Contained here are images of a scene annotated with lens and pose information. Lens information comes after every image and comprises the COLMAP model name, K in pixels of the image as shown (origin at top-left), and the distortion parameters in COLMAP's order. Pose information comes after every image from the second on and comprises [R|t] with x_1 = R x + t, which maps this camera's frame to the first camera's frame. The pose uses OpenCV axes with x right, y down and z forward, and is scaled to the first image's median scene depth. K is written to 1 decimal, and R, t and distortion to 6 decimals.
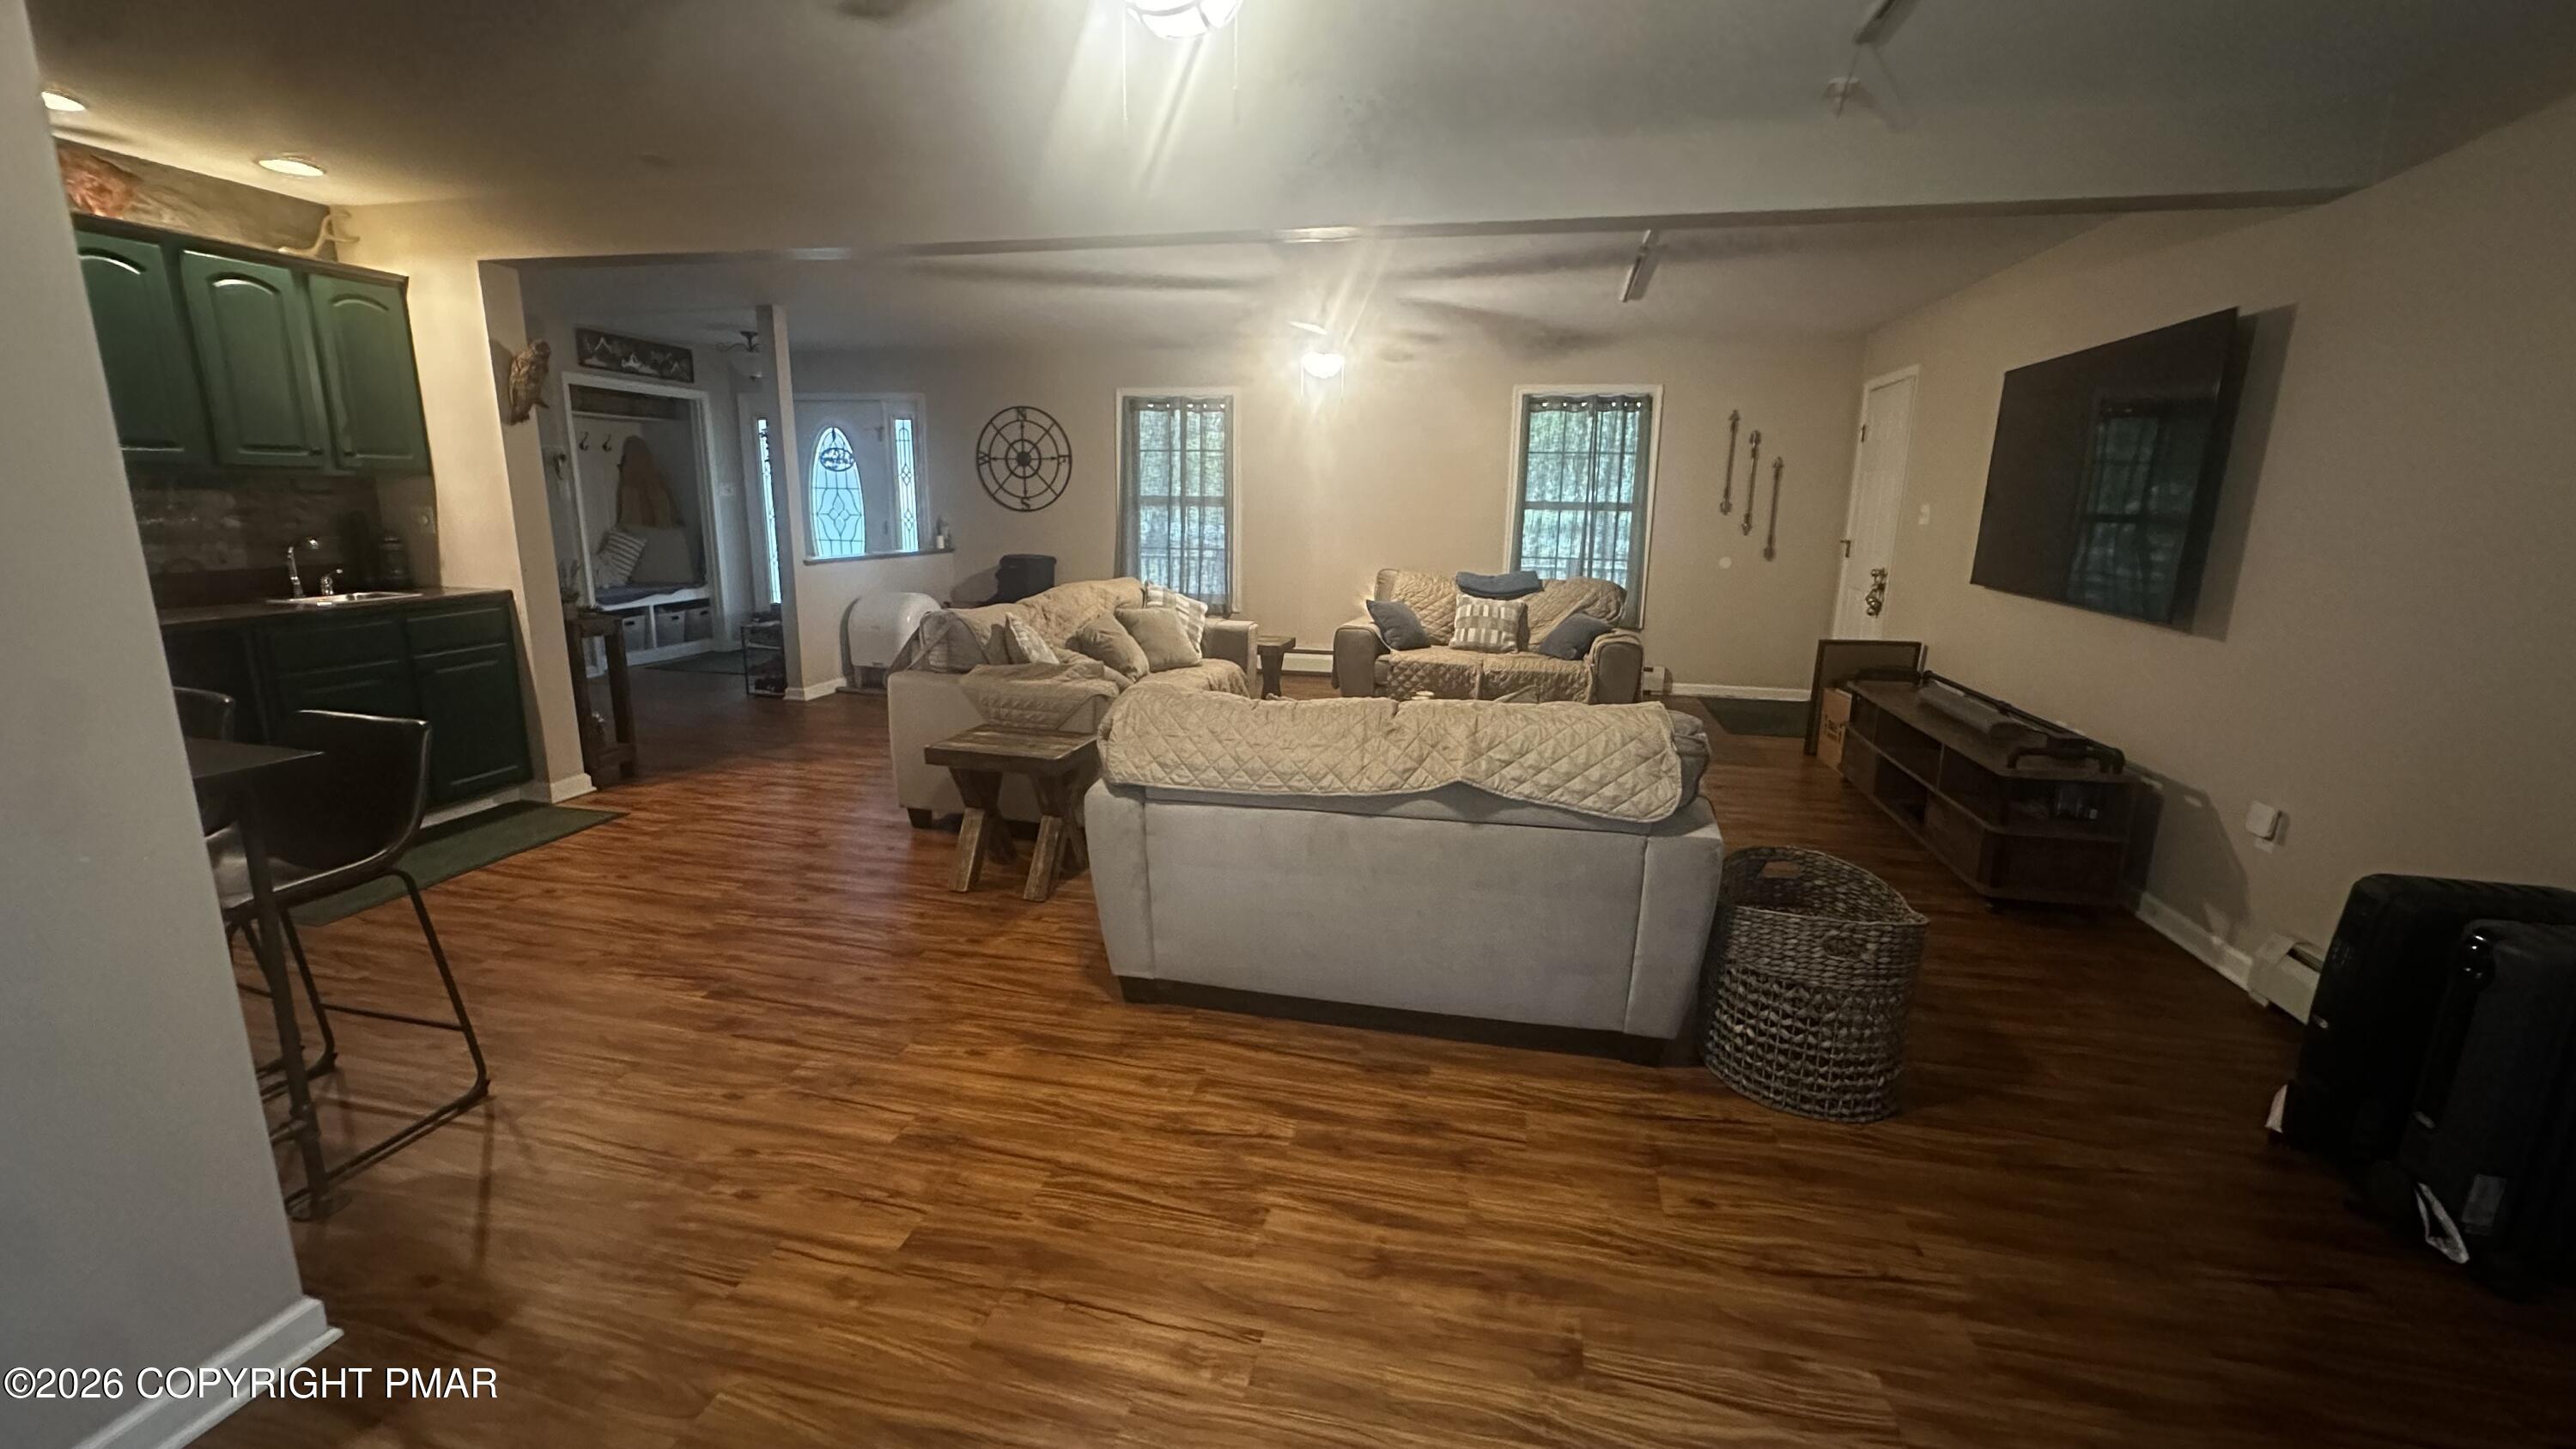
lens RADIAL K [[1028.5, 0, 1283.8], [0, 1028.5, 732.7], [0, 0, 1]] dist [-0.005702, 0.000233]
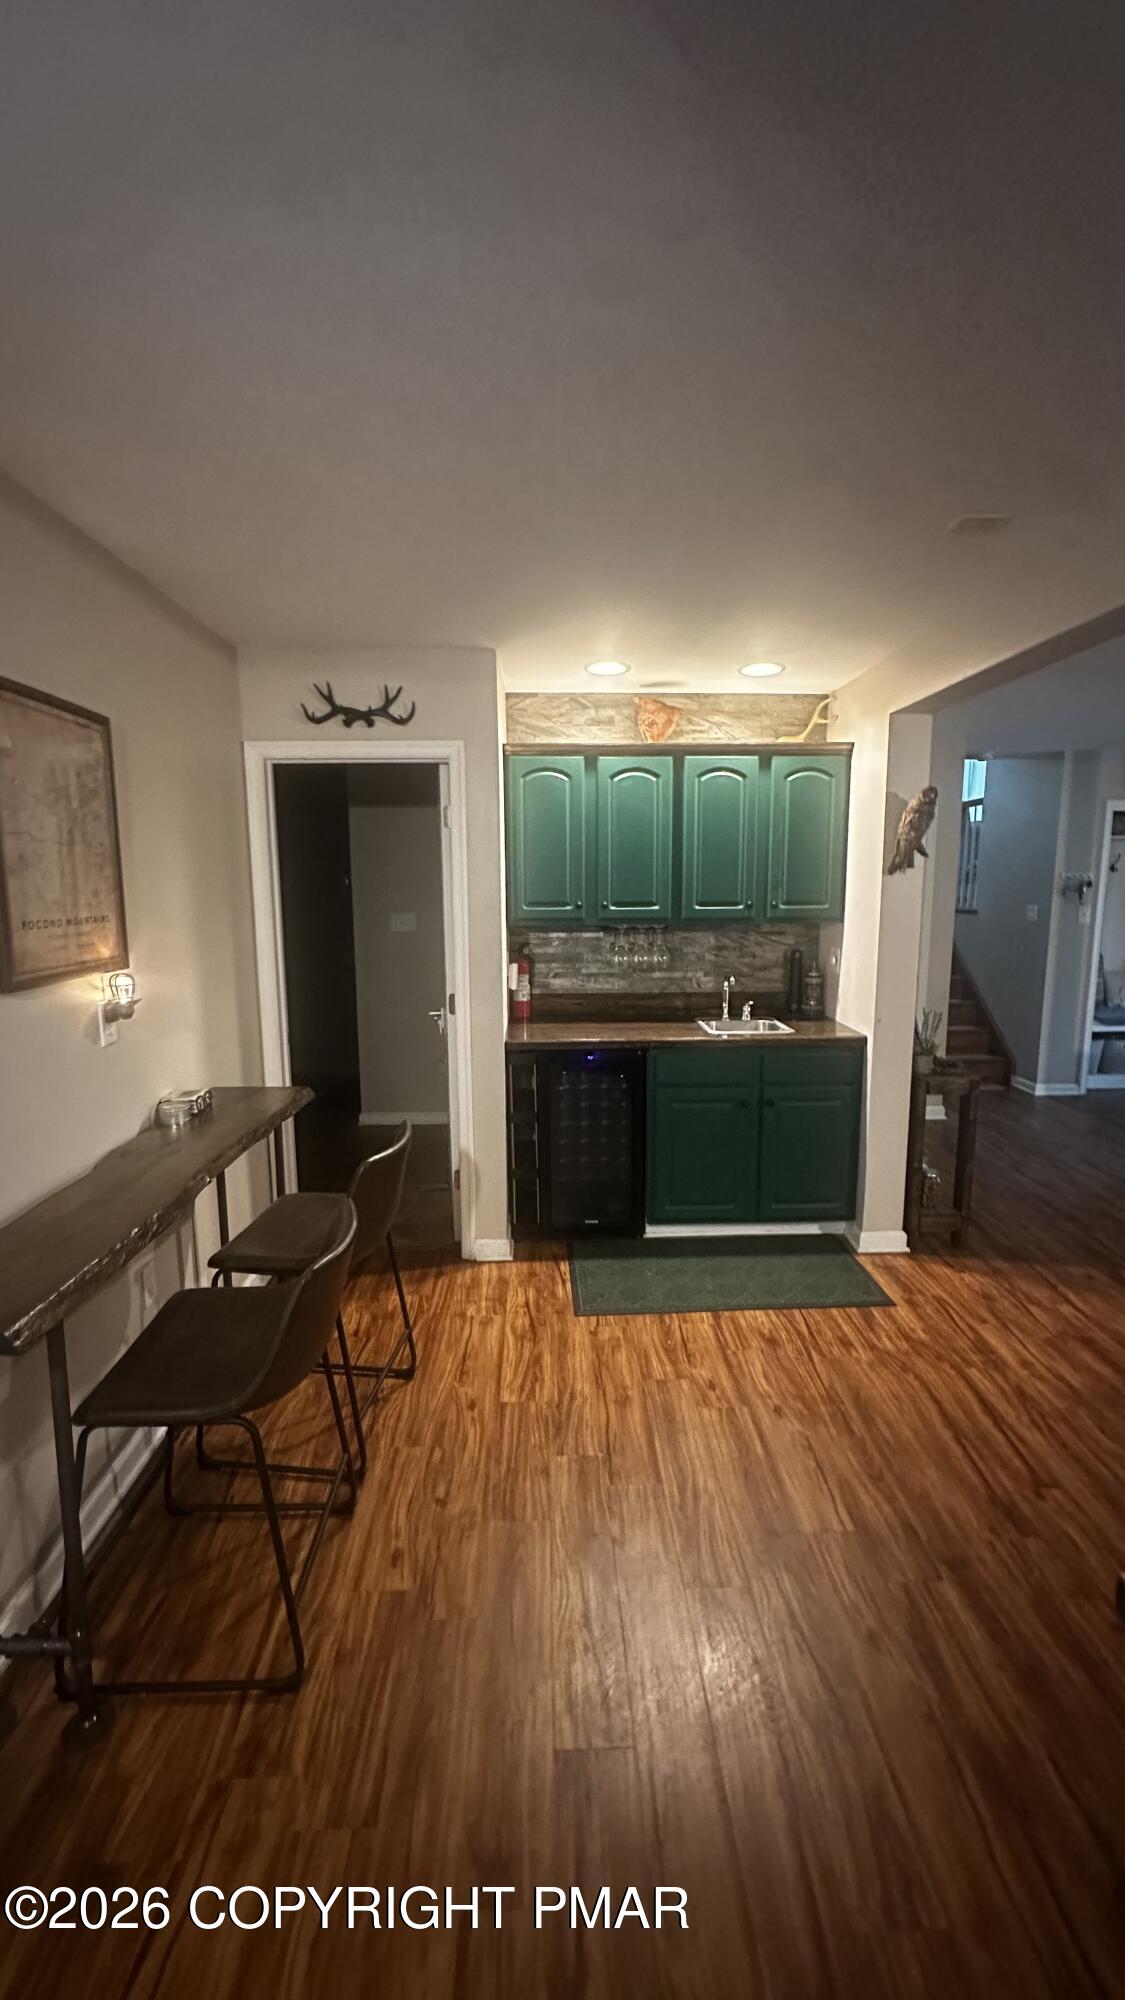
lens RADIAL K [[798.4, 0, 561.0], [0, 798.4, 996.3], [0, 0, 1]] dist [-0.005702, 0.000233]
pose [[0.242943, 0.119106, -0.962701, -0.060404], [-0.207408, 0.975861, 0.068393, -0.121532], [0.947608, 0.183056, 0.261782, 0.367175]]
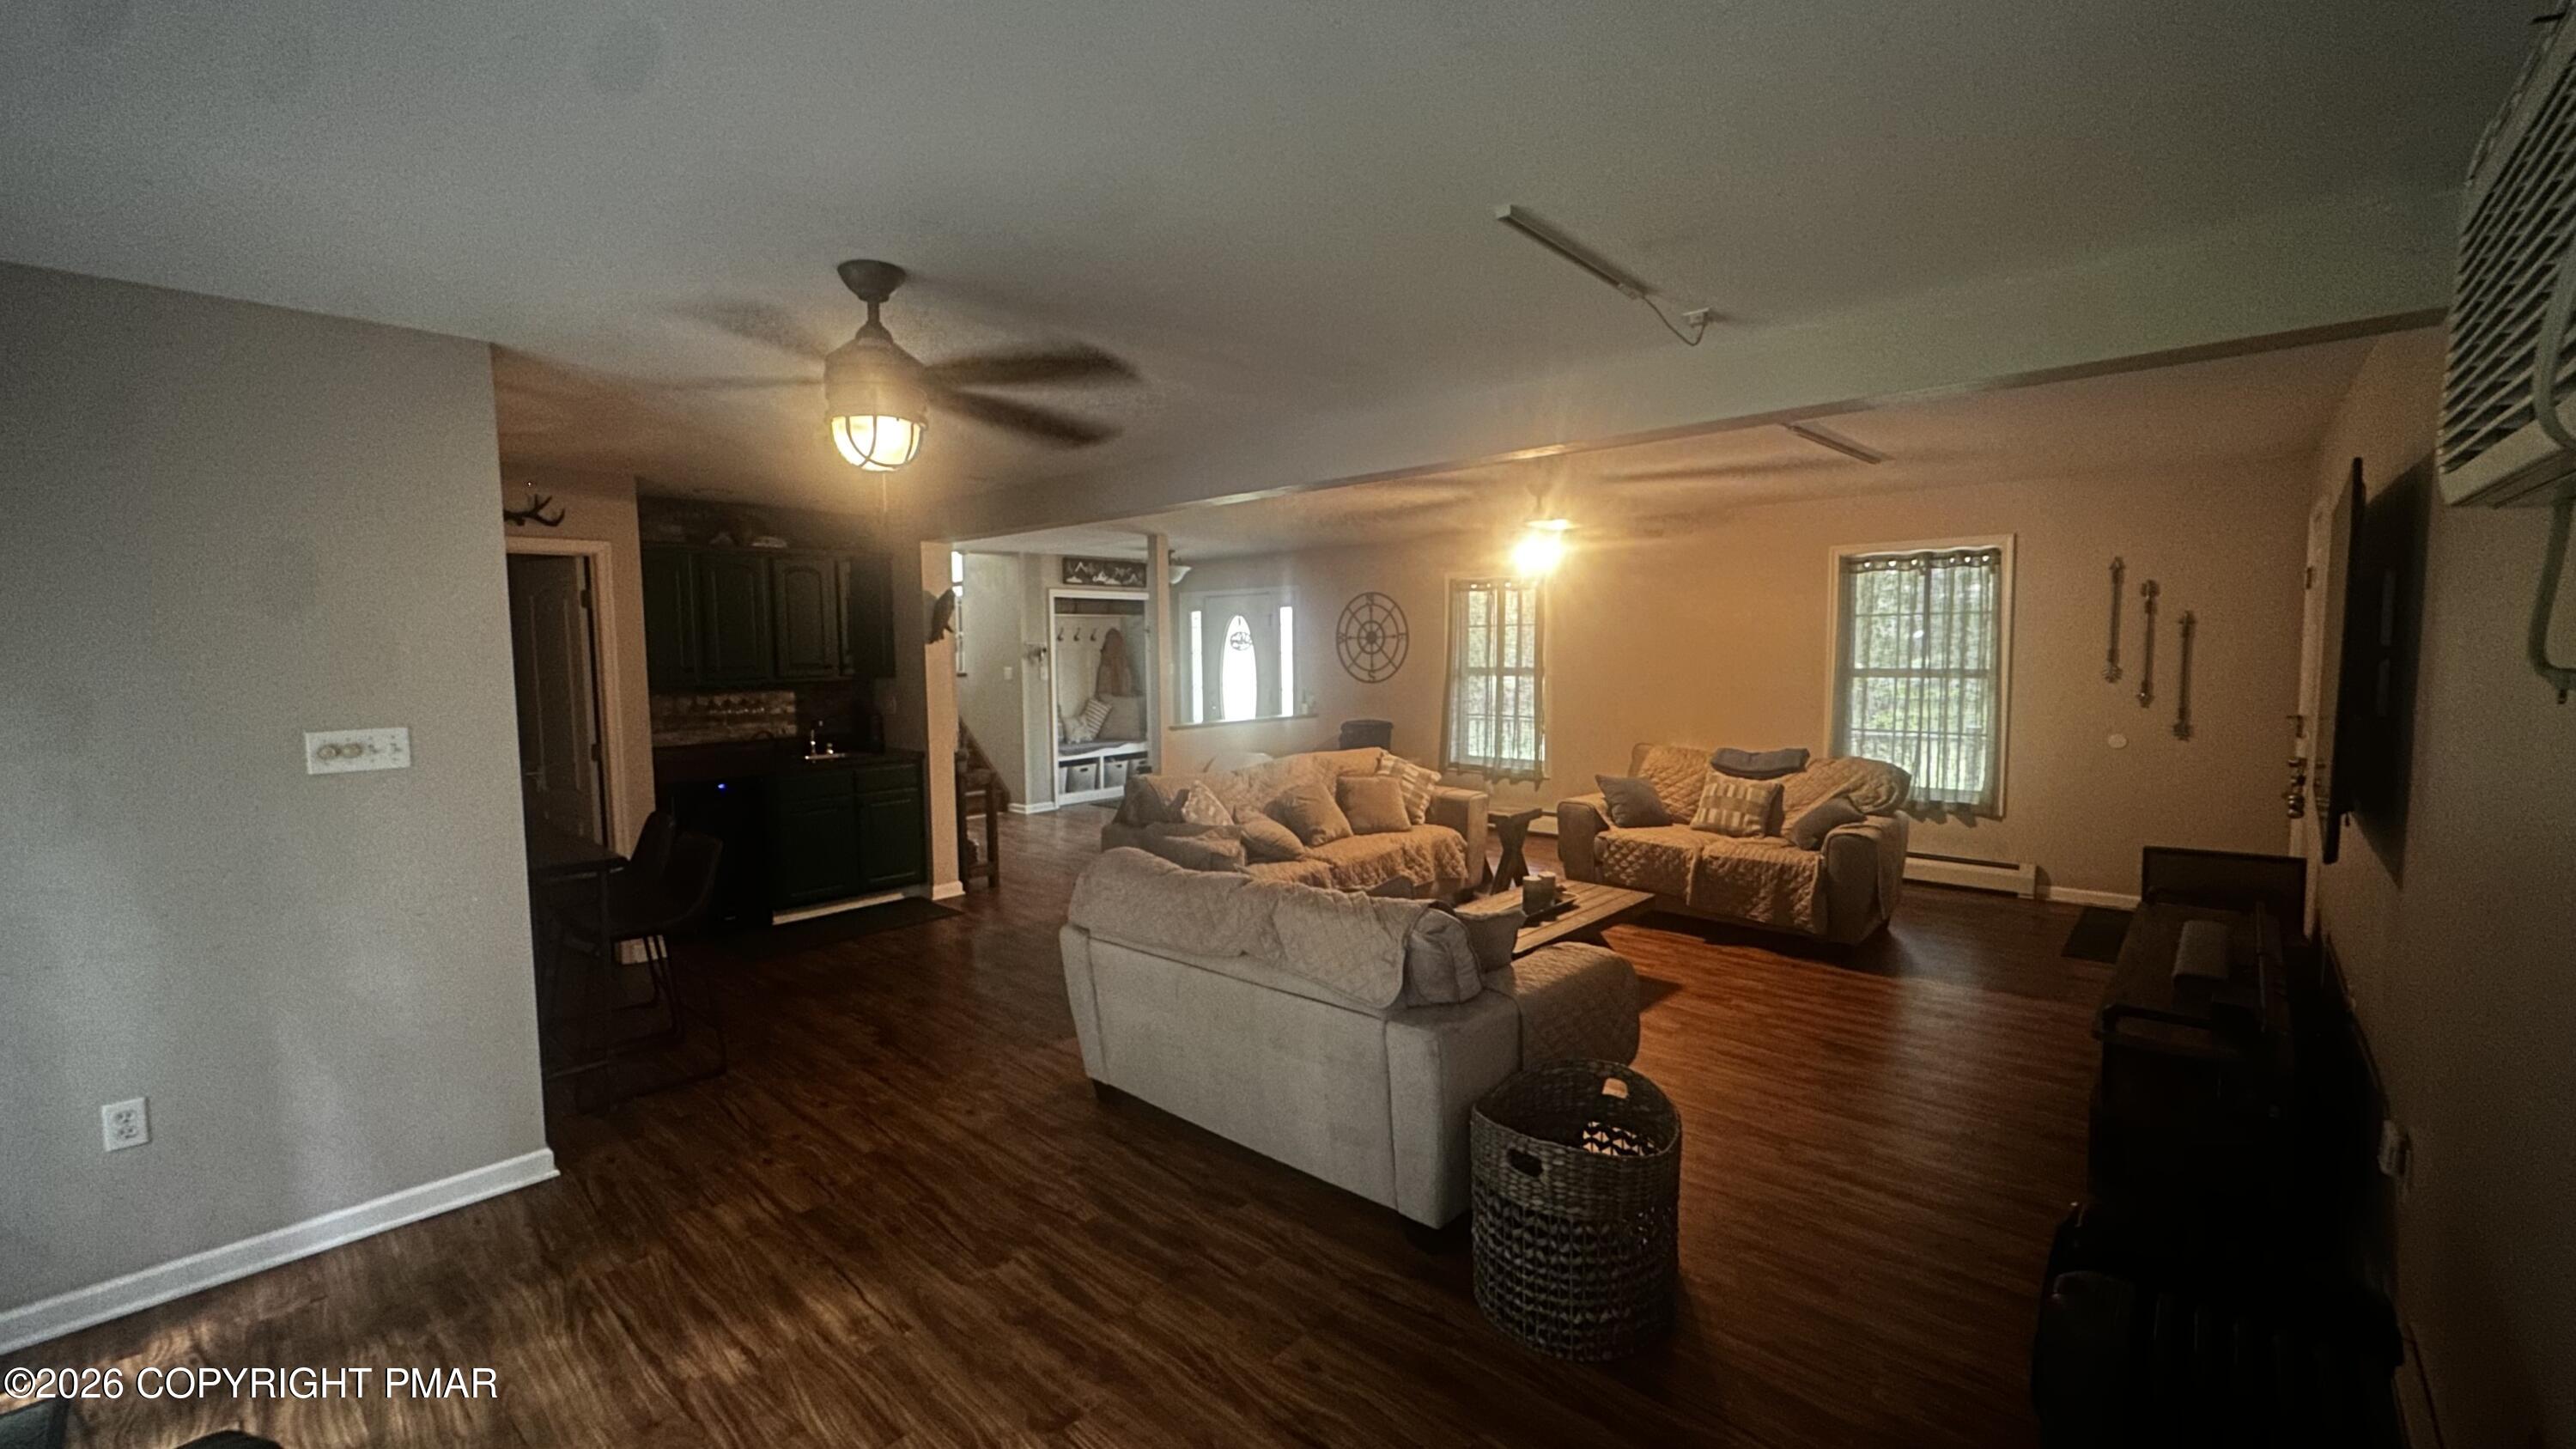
lens RADIAL K [[1028.5, 0, 1280.0], [0, 1028.5, 739.1], [0, 0, 1]] dist [-0.005702, 0.000233]
pose [[0.865049, 0.017500, -0.501381, 0.313116], [-0.084686, 0.990144, -0.111552, -0.025884], [0.494487, 0.138958, 0.858005, -0.014792]]
